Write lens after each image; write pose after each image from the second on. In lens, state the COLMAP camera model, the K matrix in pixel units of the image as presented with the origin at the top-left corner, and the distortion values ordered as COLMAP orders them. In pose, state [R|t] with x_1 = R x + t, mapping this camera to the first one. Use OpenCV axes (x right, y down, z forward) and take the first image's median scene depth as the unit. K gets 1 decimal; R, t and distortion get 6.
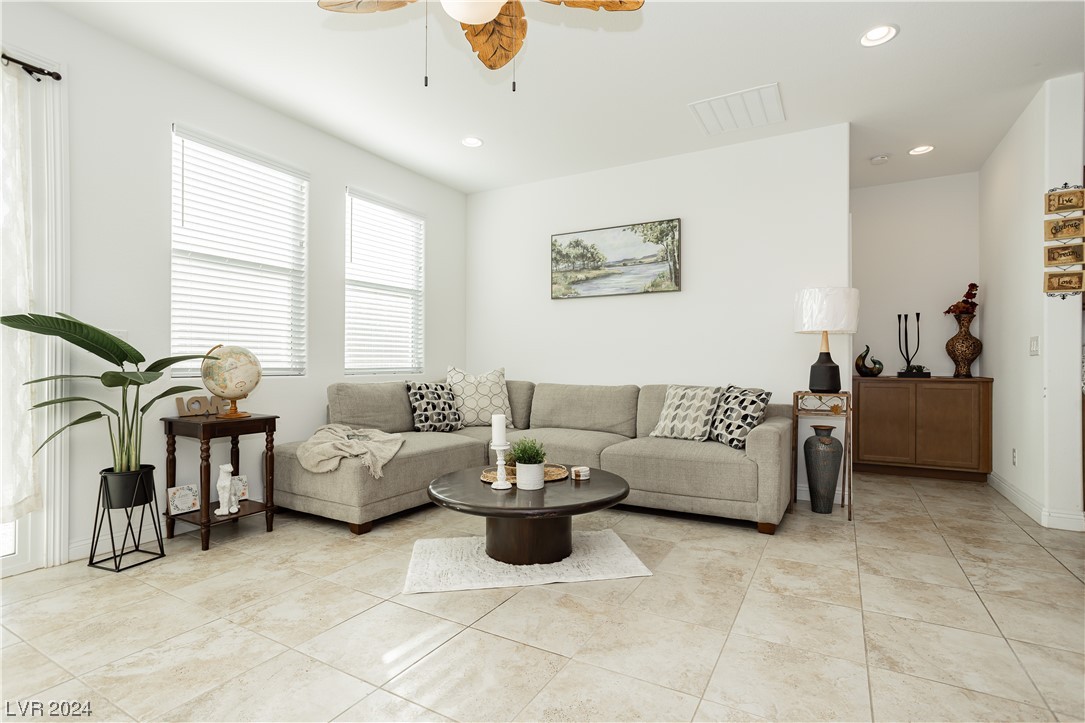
lens RADIAL K [[515.0, 0, 550.8], [0, 515.0, 364.7], [0, 0, 1]] dist [-0.031049, 0.018978]
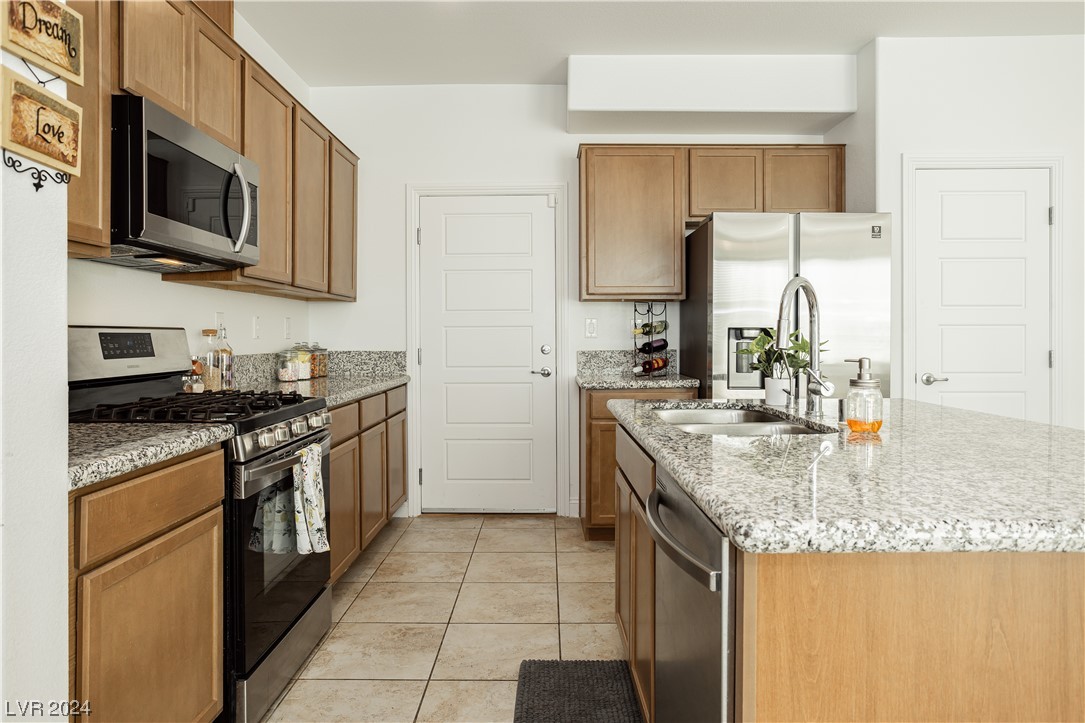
lens RADIAL K [[672.8, 0, 543.4], [0, 672.8, 340.7], [0, 0, 1]] dist [-0.018596, 0.015093]
pose [[-0.487786, -0.003108, 0.872958, 0.551561], [-0.000018, 0.999994, 0.003550, -0.046717], [-0.872963, 0.001716, -0.487783, 0.932098]]
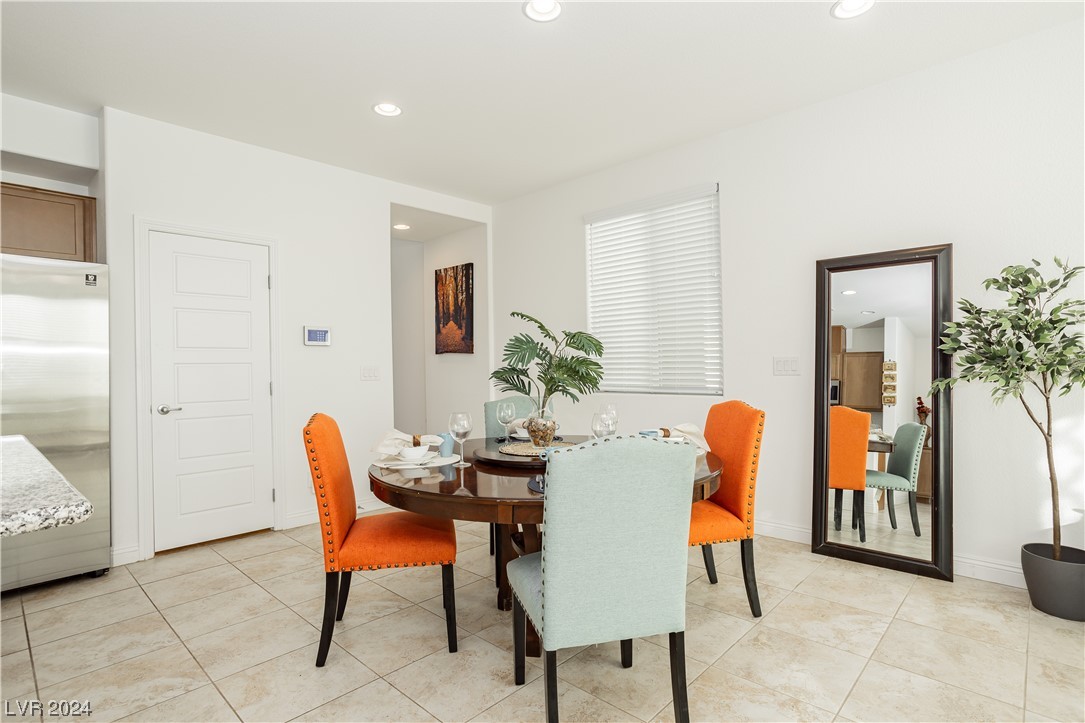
lens RADIAL K [[530.4, 0, 548.1], [0, 530.4, 370.0], [0, 0, 1]] dist [-0.041155, 0.023580]
pose [[-0.970260, 0.012990, 0.241718, 0.219189], [0.015292, 0.999854, 0.007651, -0.052614], [-0.241584, 0.011120, -0.970316, 0.638250]]
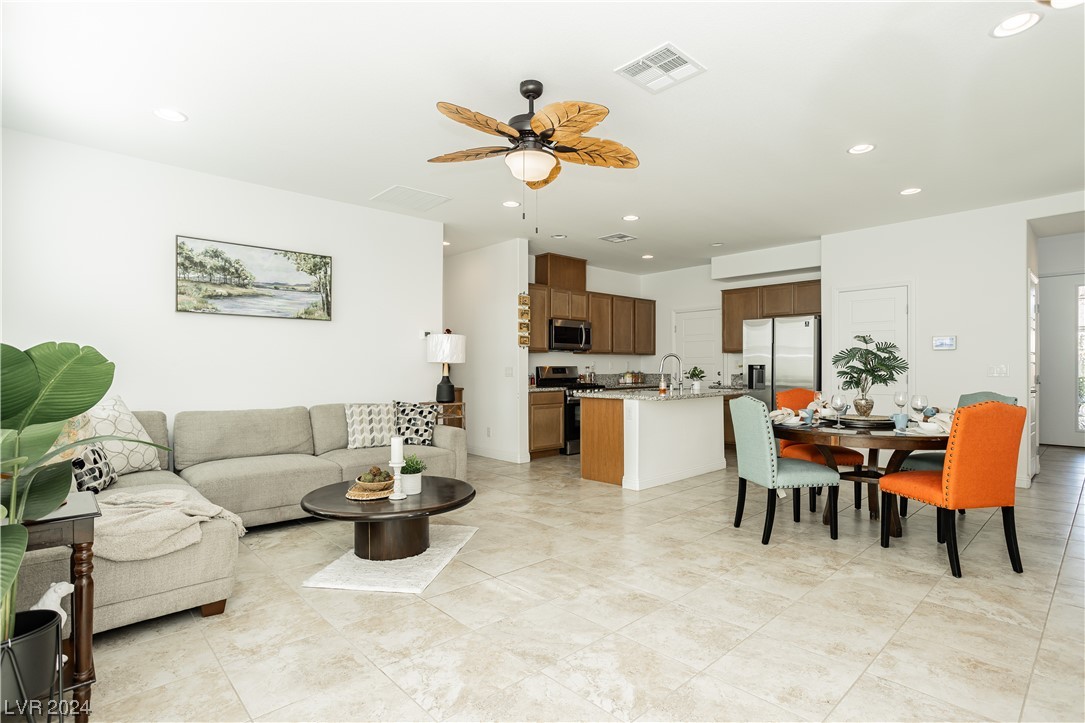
lens RADIAL K [[530.4, 0, 559.4], [0, 530.4, 360.6], [0, 0, 1]] dist [-0.041155, 0.023580]
pose [[0.300702, 0.011828, 0.953645, -0.959113], [0.000499, 0.999921, -0.012559, -0.054899], [-0.953718, 0.004252, 0.300673, 0.227249]]
